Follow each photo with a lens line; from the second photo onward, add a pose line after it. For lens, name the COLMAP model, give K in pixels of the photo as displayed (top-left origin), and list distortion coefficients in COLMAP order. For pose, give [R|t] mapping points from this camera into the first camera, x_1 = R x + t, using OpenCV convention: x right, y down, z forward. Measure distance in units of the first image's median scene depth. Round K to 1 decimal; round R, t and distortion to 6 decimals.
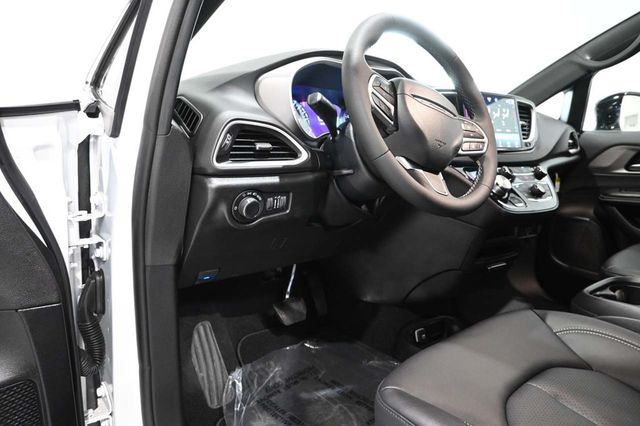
lens RADIAL K [[436.7, 0, 317.7], [0, 436.7, 212.1], [0, 0, 1]] dist [-0.006722, 0.001416]
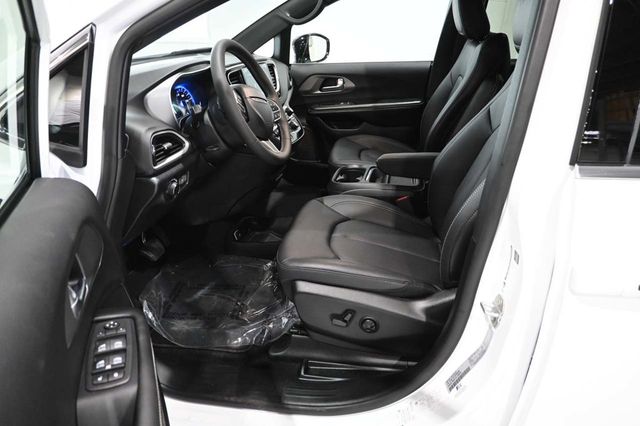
lens RADIAL K [[436.7, 0, 321.0], [0, 436.7, 213.5], [0, 0, 1]] dist [-0.006722, 0.001416]
pose [[0.756145, -0.301810, 0.580650, -0.409069], [0.157077, 0.945064, 0.286673, -0.171733], [-0.635272, -0.125560, 0.762013, -0.296460]]
